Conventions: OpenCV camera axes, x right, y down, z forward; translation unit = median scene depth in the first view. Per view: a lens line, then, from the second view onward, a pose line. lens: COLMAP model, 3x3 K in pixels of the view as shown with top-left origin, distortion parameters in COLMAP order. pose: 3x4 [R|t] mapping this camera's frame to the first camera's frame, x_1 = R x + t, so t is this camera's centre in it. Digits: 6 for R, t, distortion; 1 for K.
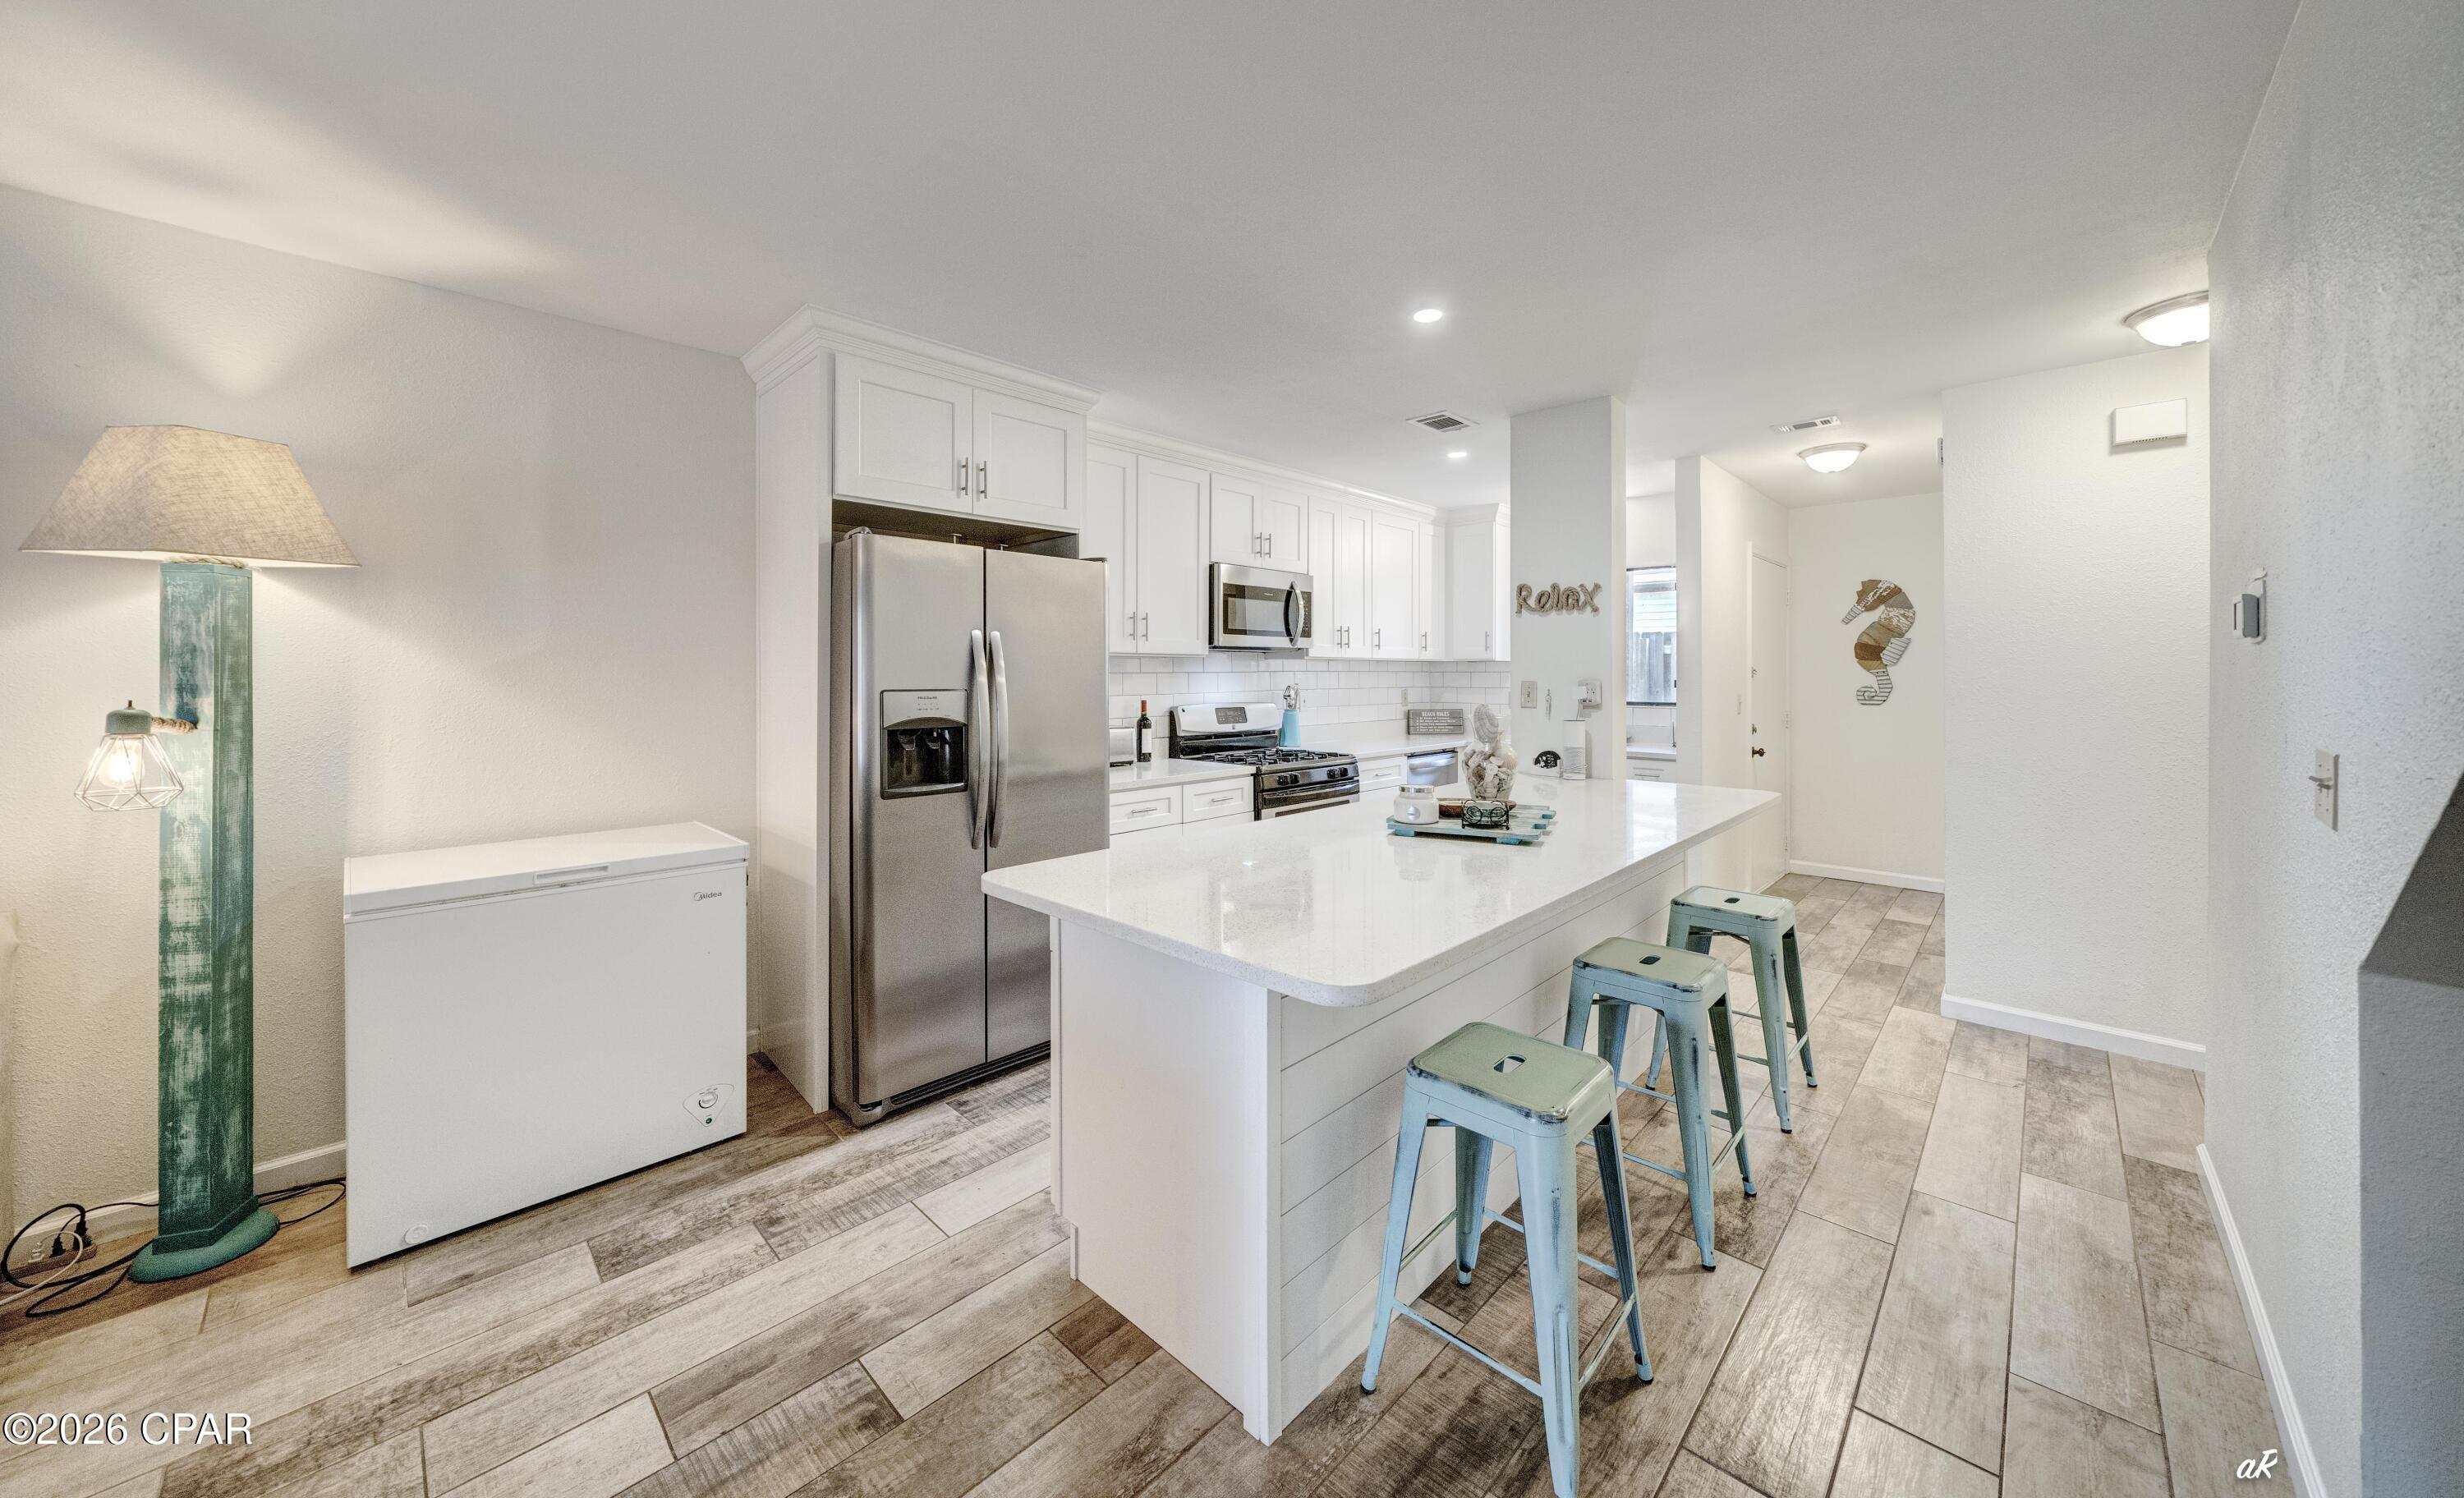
lens RADIAL K [[851.4, 0, 1254.2], [0, 851.4, 677.7], [0, 0, 1]] dist [-0.010254, 0.000415]
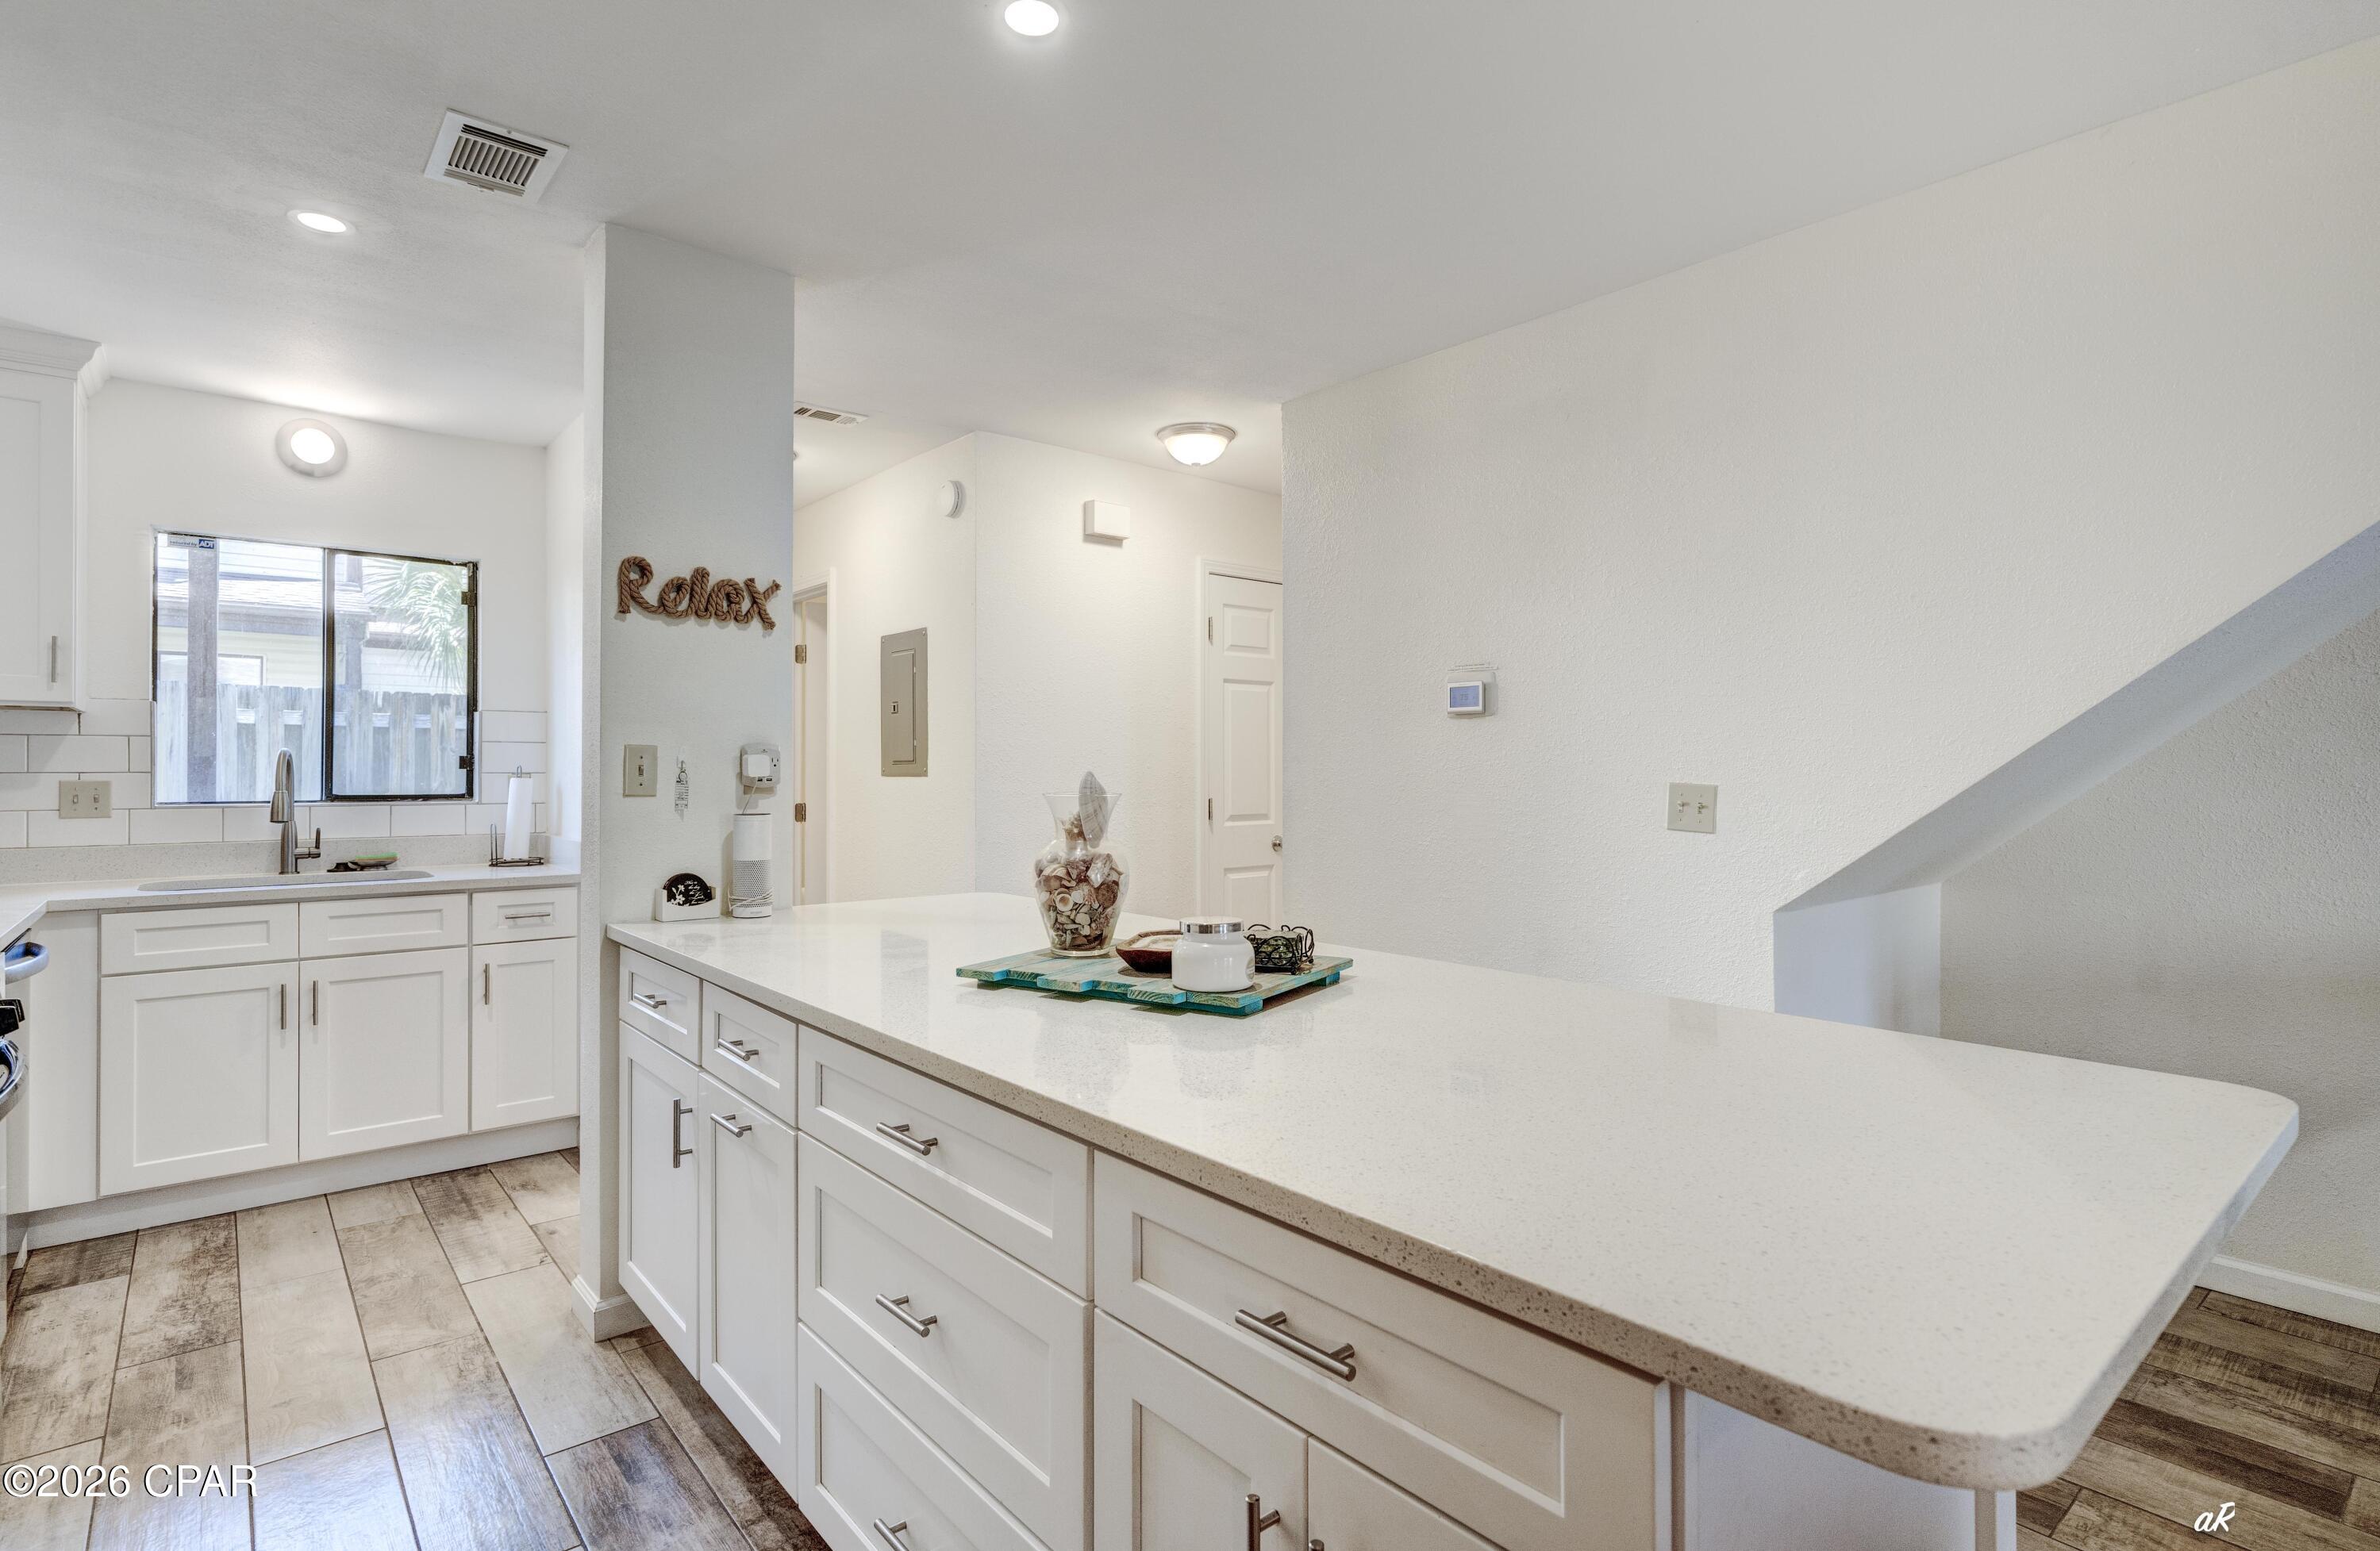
lens RADIAL K [[1143.4, 0, 1188.0], [0, 1143.4, 766.7], [0, 0, 1]] dist [0.000590, 0.000678]
pose [[0.122634, 0.002449, 0.992449, -0.323326], [0.002894, 0.999992, -0.002825, 0.019514], [-0.992448, 0.003218, 0.122626, 0.568101]]
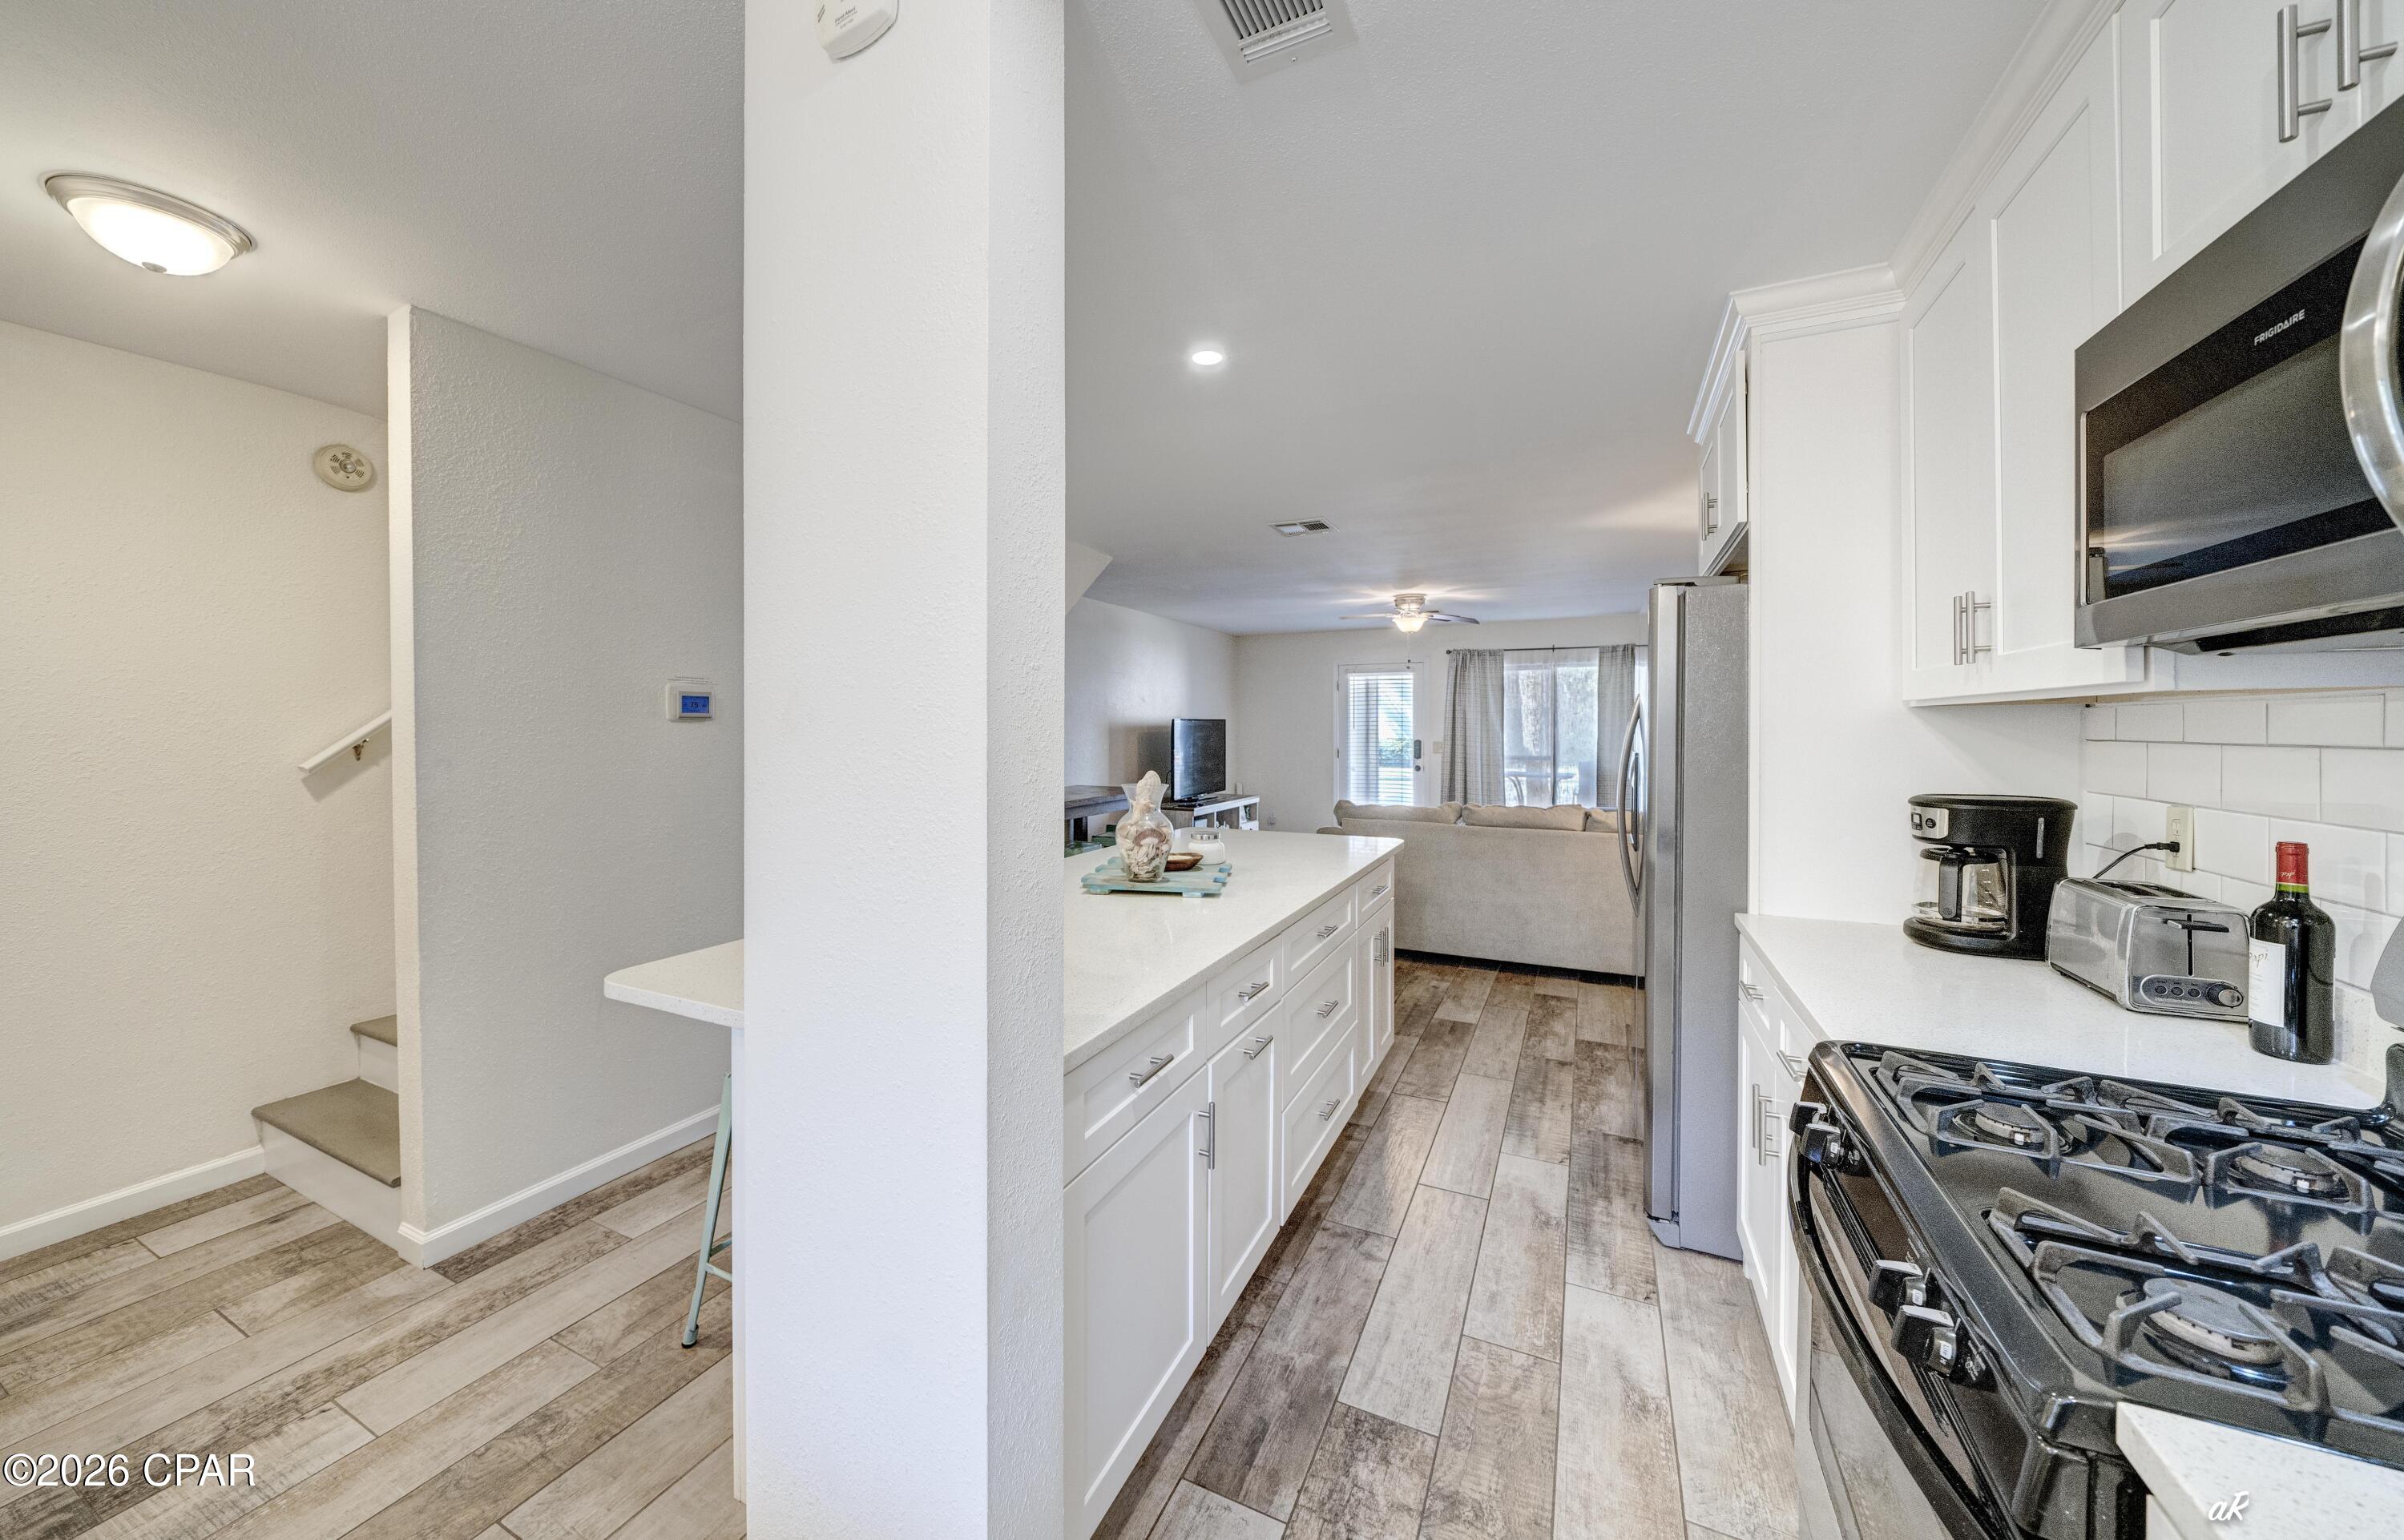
lens RADIAL K [[845.4, 0, 1147.6], [0, 845.4, 743.5], [0, 0, 1]] dist [-0.000645, -0.000233]
pose [[-0.967977, 0.007206, -0.250934, 0.346941], [0.001625, 0.999747, 0.022442, -0.015439], [0.251032, 0.021315, -0.967744, 1.299339]]
